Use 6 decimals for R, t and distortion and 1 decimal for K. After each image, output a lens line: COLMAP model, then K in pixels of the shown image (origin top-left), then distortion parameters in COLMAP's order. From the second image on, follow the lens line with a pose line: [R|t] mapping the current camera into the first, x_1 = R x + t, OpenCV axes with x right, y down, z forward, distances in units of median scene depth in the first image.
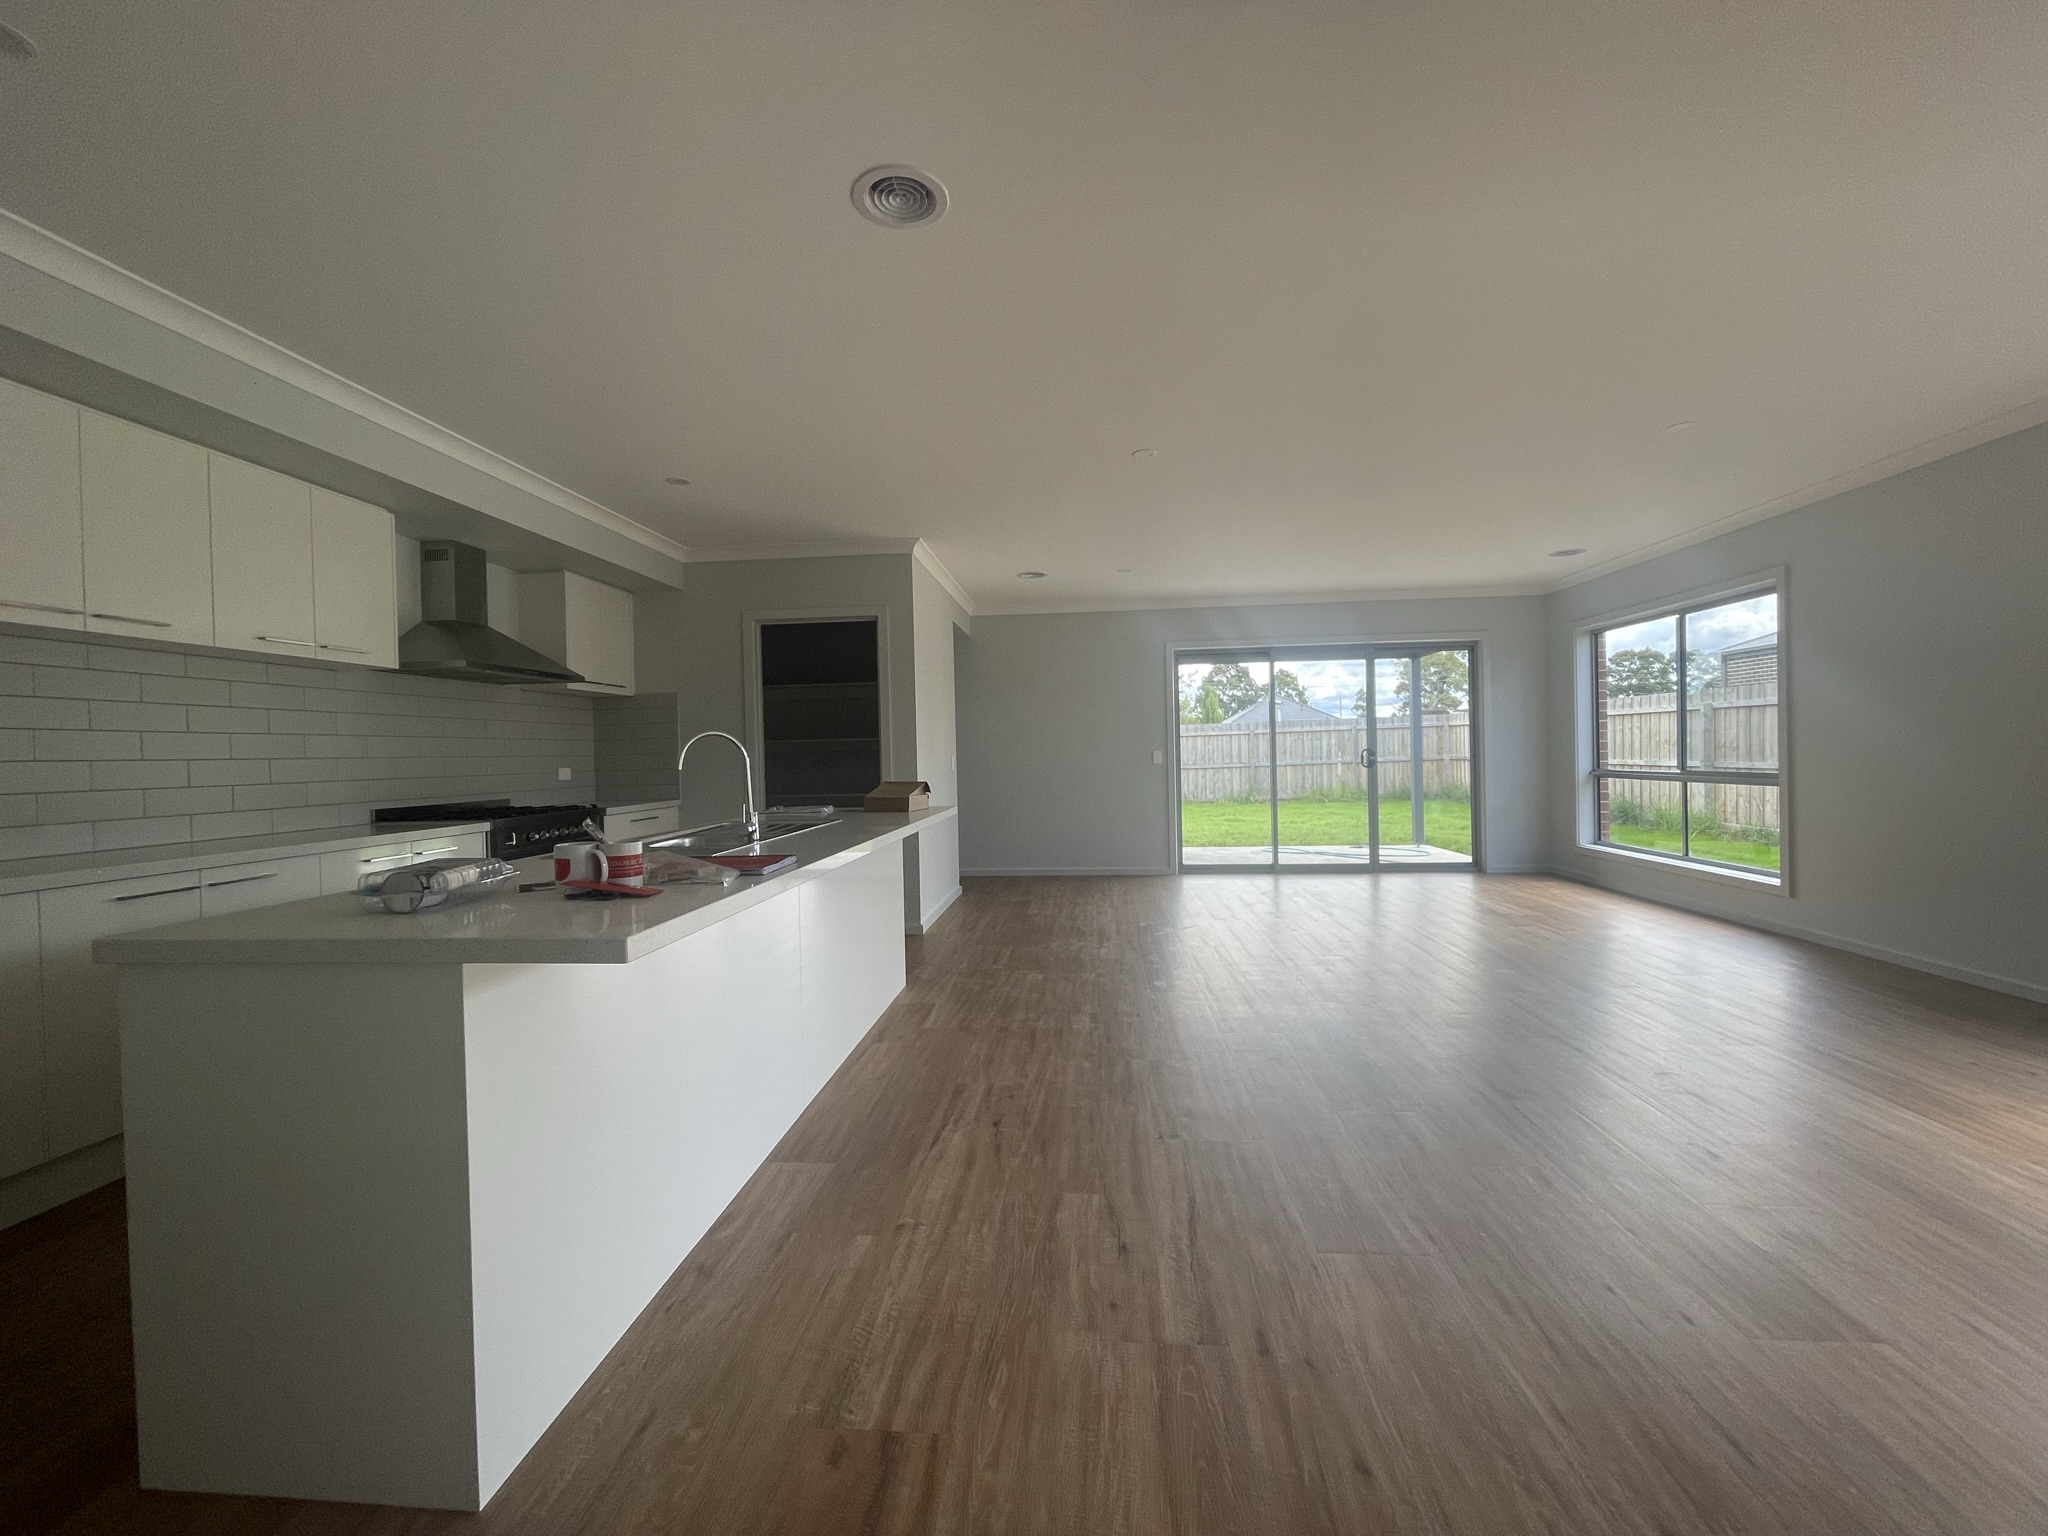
lens RADIAL K [[821.9, 0, 1022.8], [0, 821.9, 750.5], [0, 0, 1]] dist [-0.009089, -0.000411]
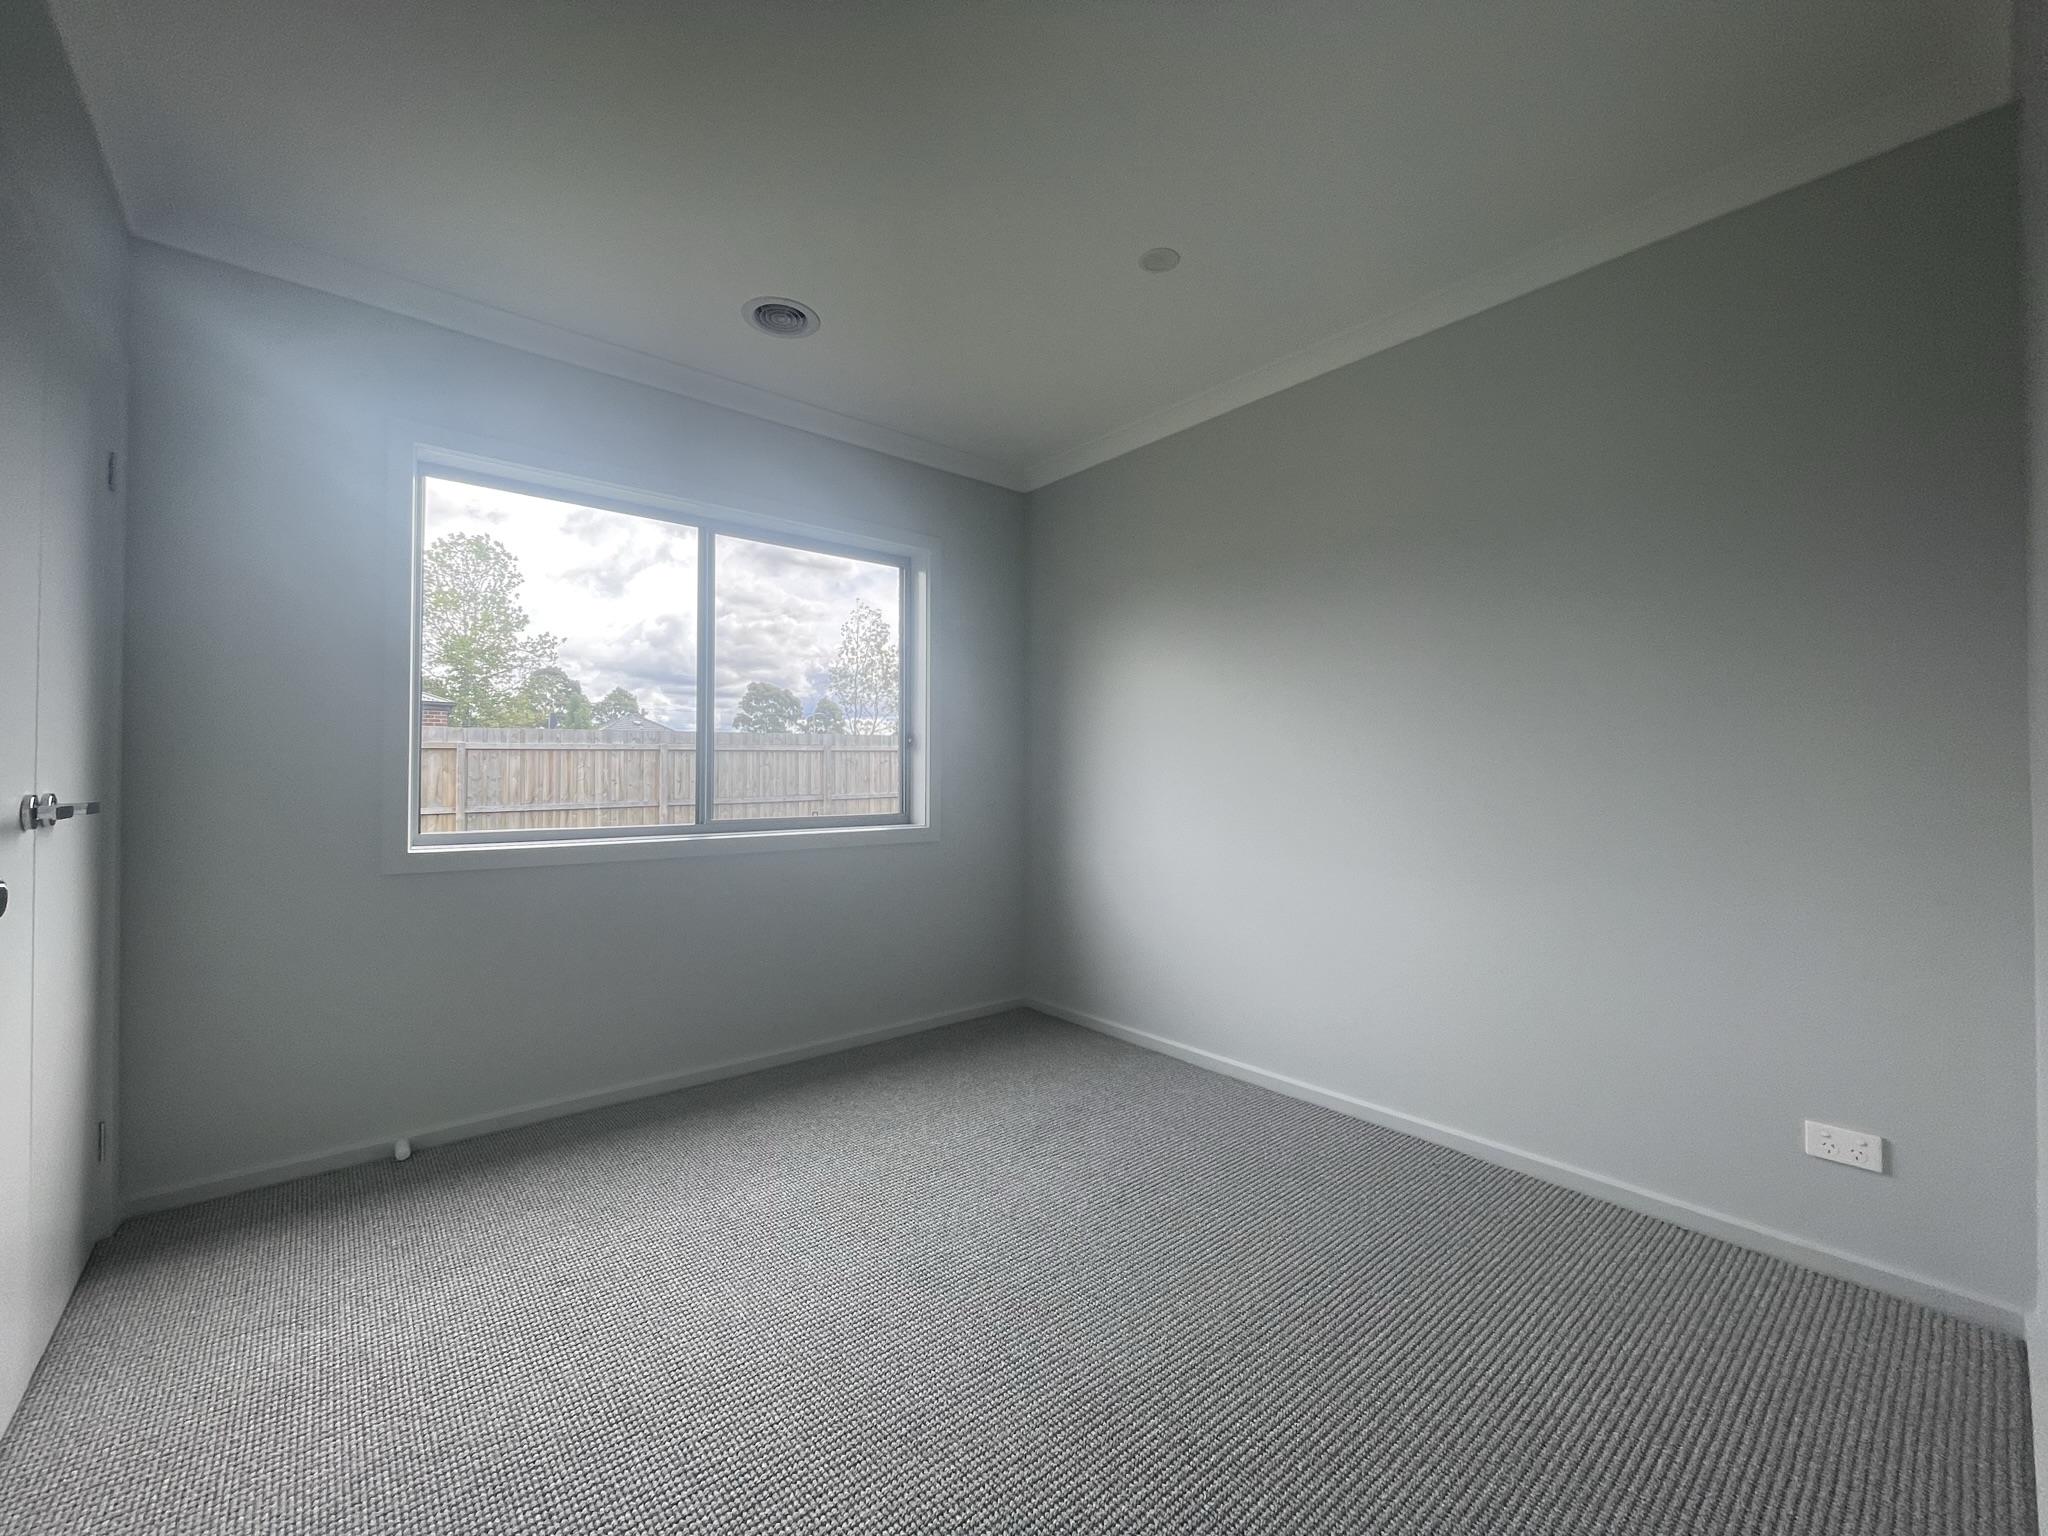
lens RADIAL K [[827.5, 0, 1023.0], [0, 827.5, 757.8], [0, 0, 1]] dist [-0.000977, -0.000204]
pose [[0.702619, 0.037130, 0.710596, -0.088939], [-0.018762, 0.999257, -0.033661, 0.004542], [-0.711318, 0.010319, 0.702794, 0.409914]]
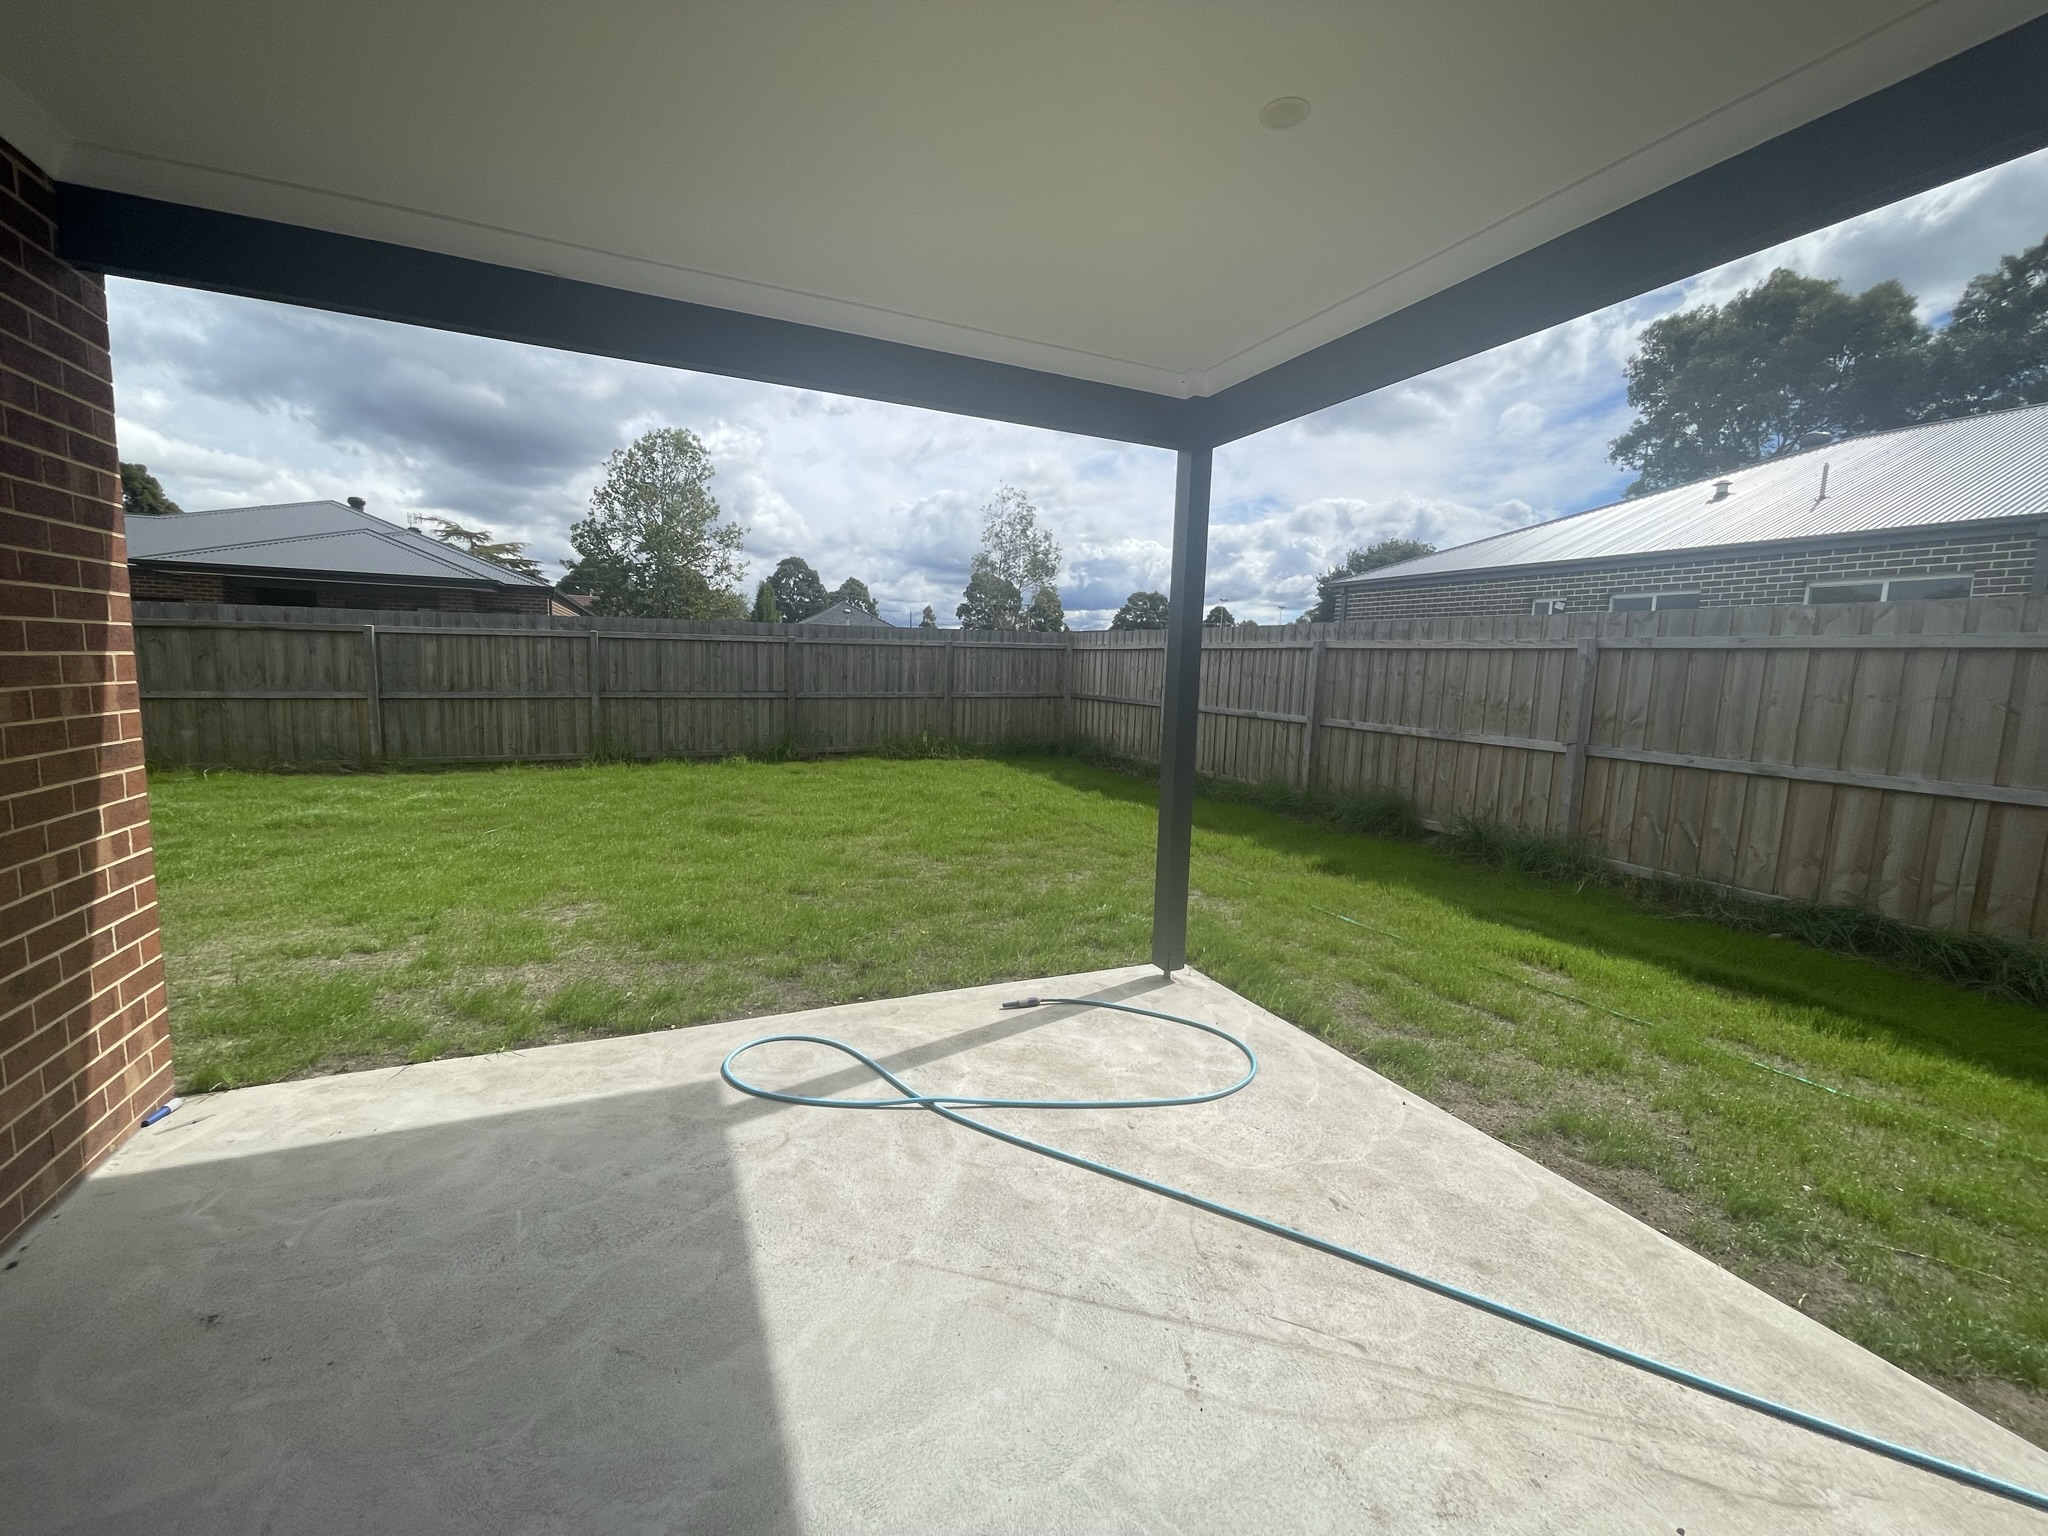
lens RADIAL K [[827.5, 0, 1023.0], [0, 827.5, 757.8], [0, 0, 1]] dist [-0.000977, -0.000204]
pose [[0.871775, -0.005581, 0.489875, 0.130082], [-0.051836, 0.993271, 0.103562, -0.008722], [-0.487157, -0.115676, 0.865619, 0.385727]]
